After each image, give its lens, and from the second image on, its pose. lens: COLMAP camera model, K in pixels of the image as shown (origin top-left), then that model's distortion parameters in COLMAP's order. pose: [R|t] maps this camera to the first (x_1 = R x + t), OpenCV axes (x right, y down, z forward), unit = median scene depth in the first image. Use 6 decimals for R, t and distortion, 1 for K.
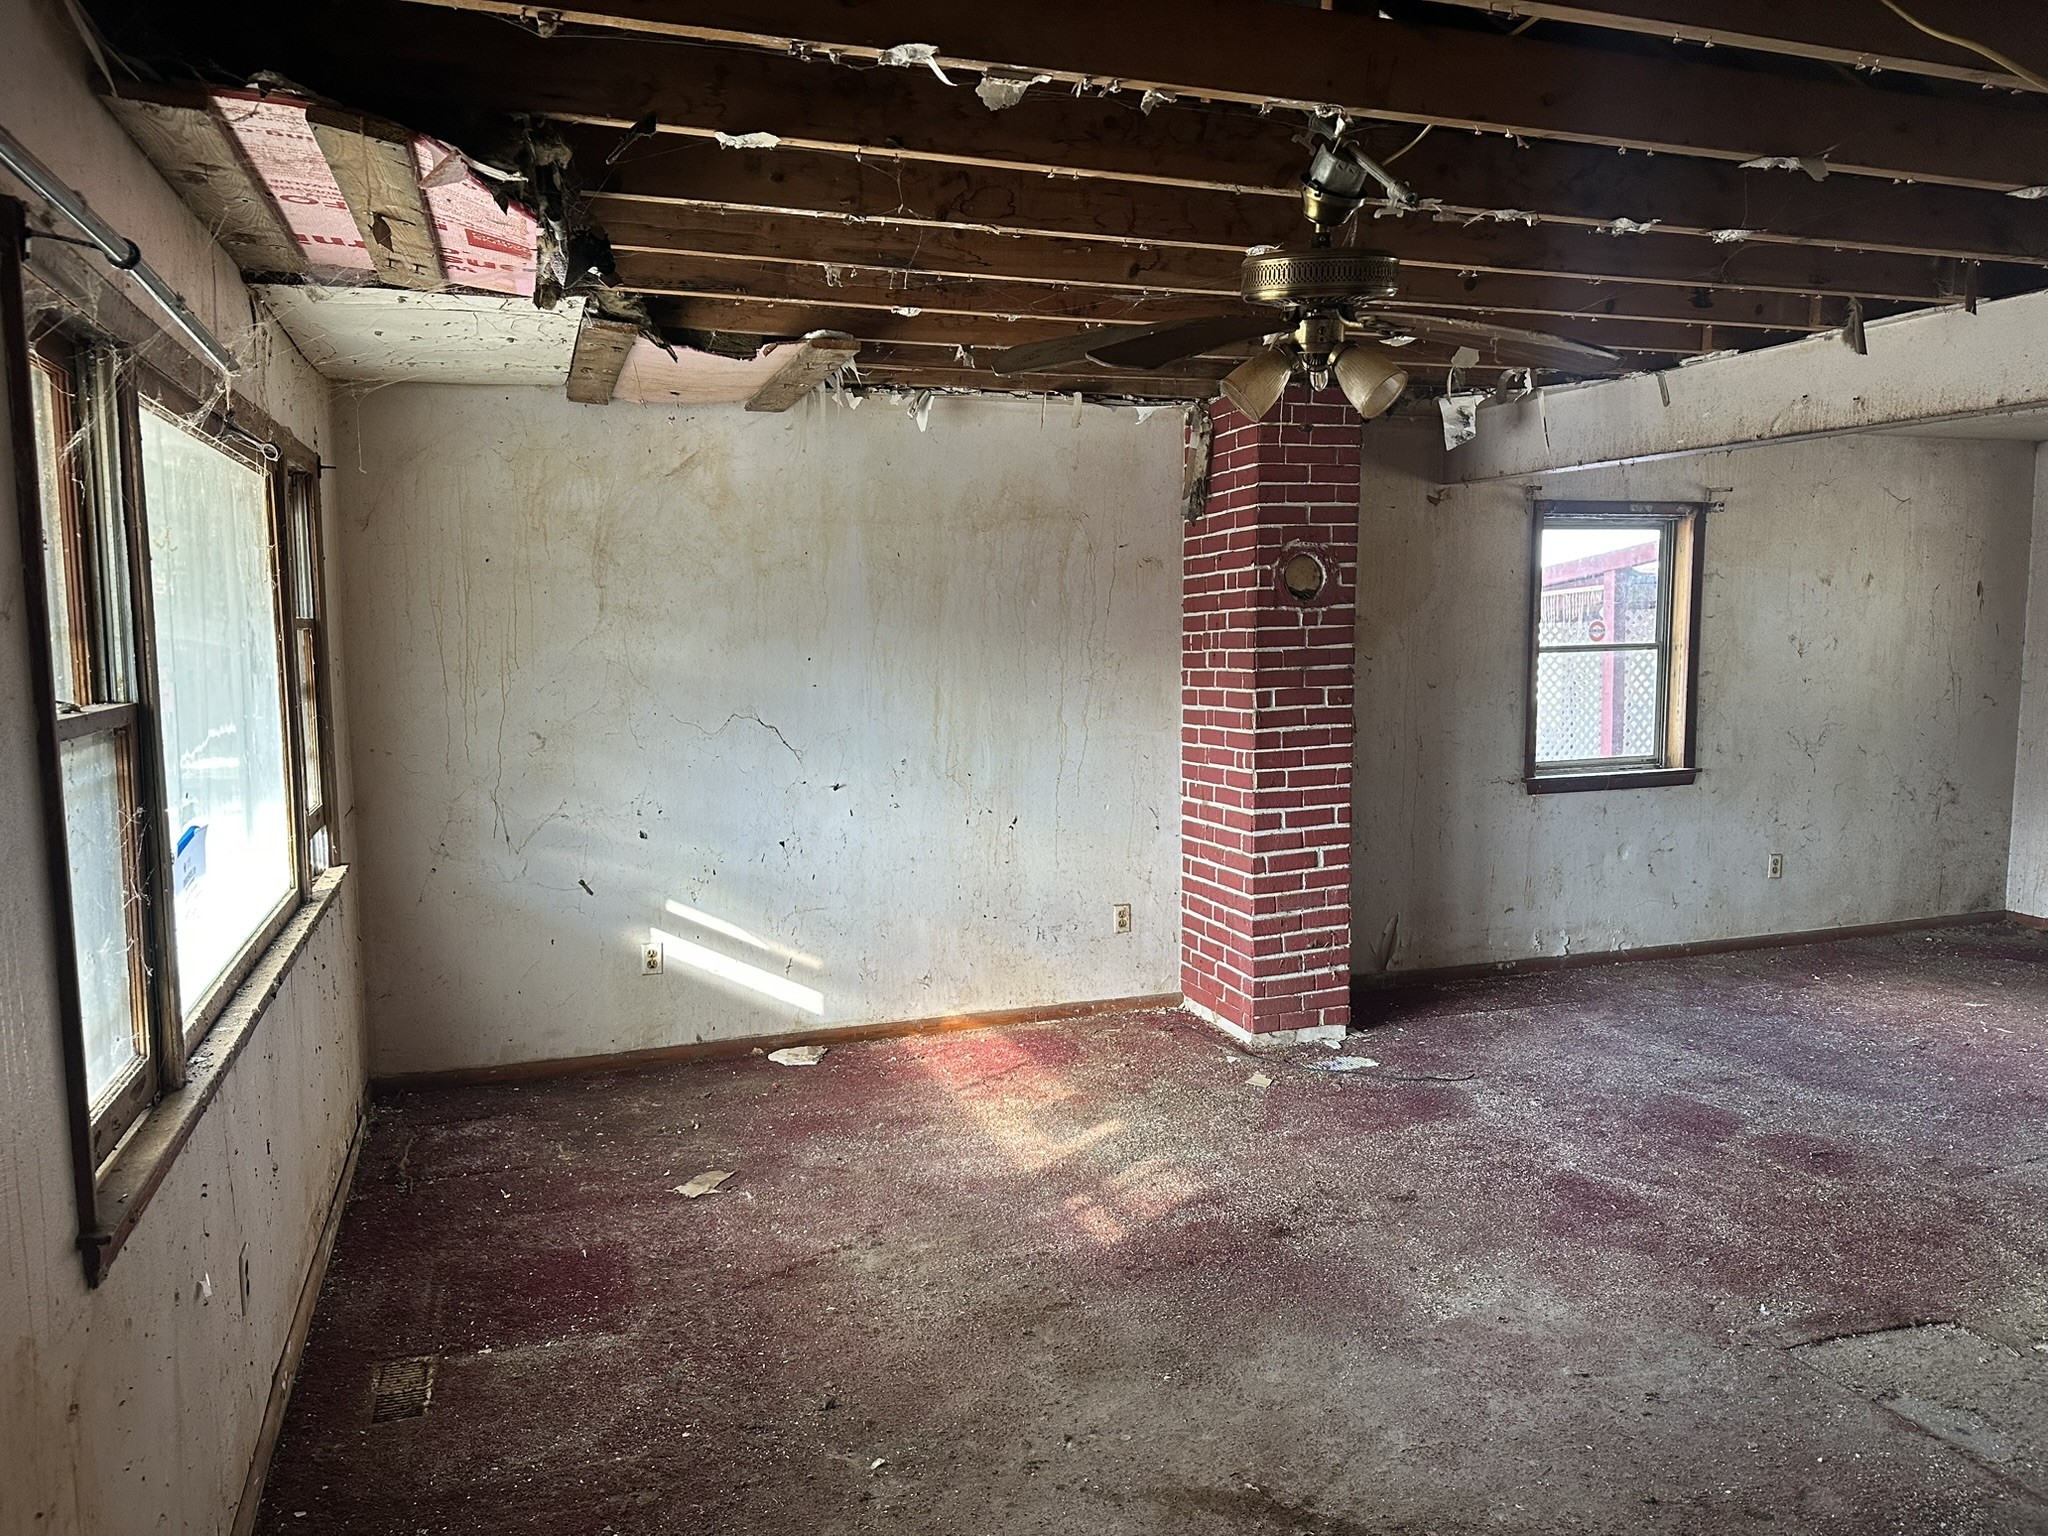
lens RADIAL K [[1430.8, 0, 1024.4], [0, 1430.8, 766.2], [0, 0, 1]] dist [0.009635, -0.012206]
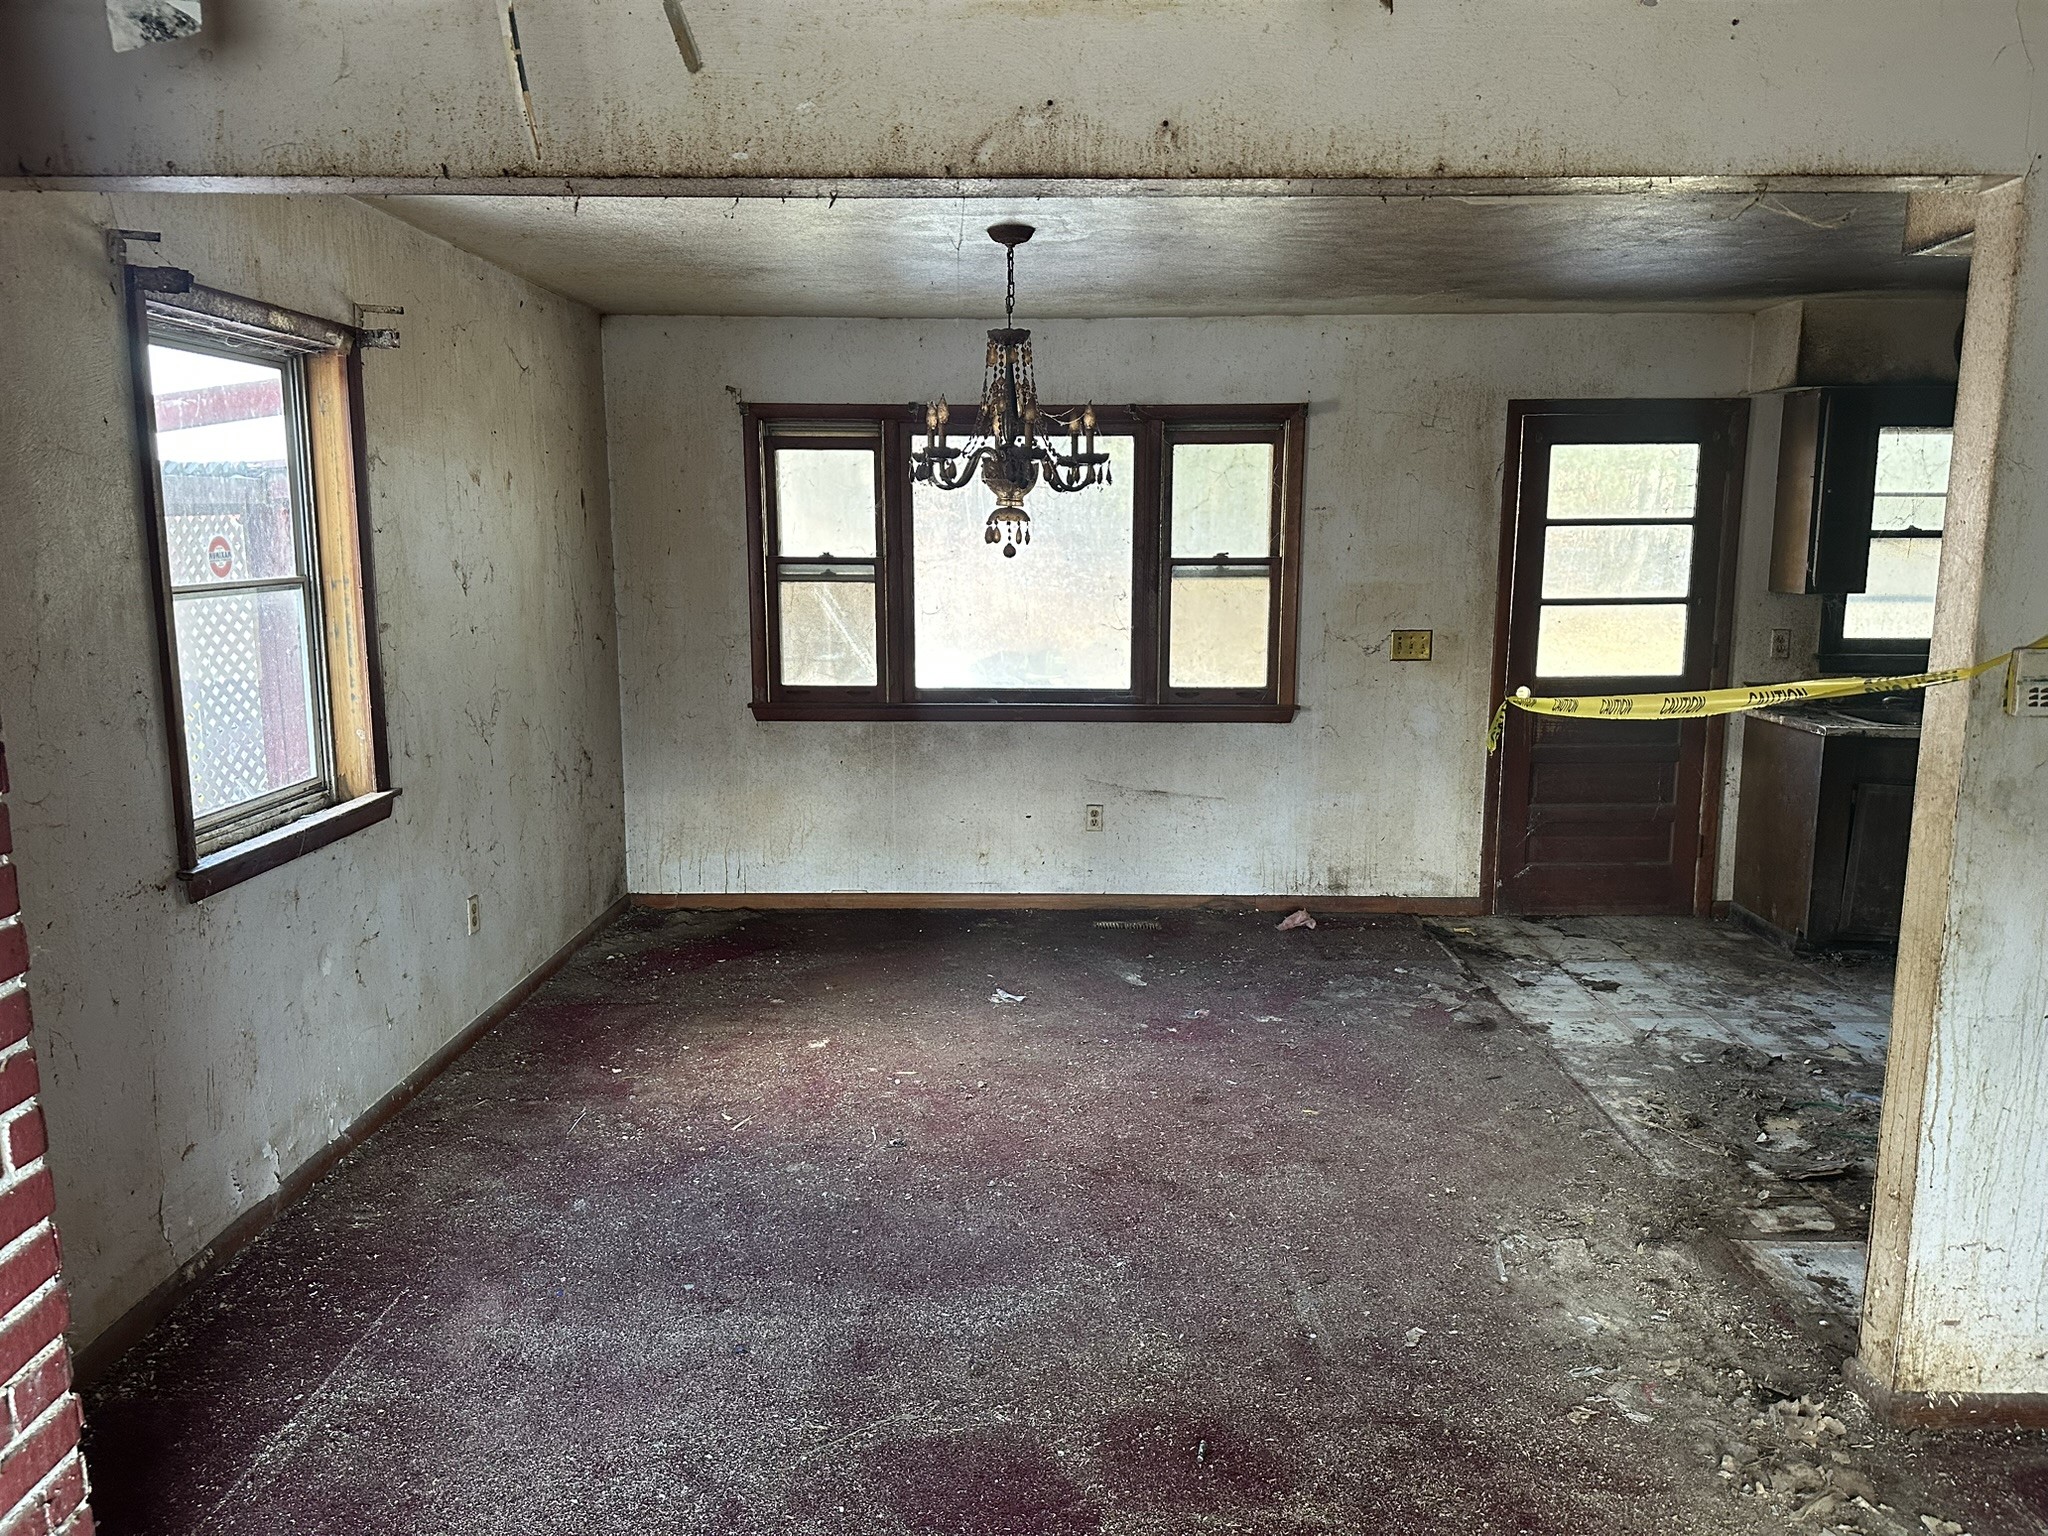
lens RADIAL K [[1430.8, 0, 1022.6], [0, 1430.8, 762.5], [0, 0, 1]] dist [0.009635, -0.012206]
pose [[0.353261, -0.139578, 0.925054, 0.016072], [0.092565, 0.989170, 0.113904, -0.053347], [-0.930934, 0.045390, 0.362356, 0.552122]]
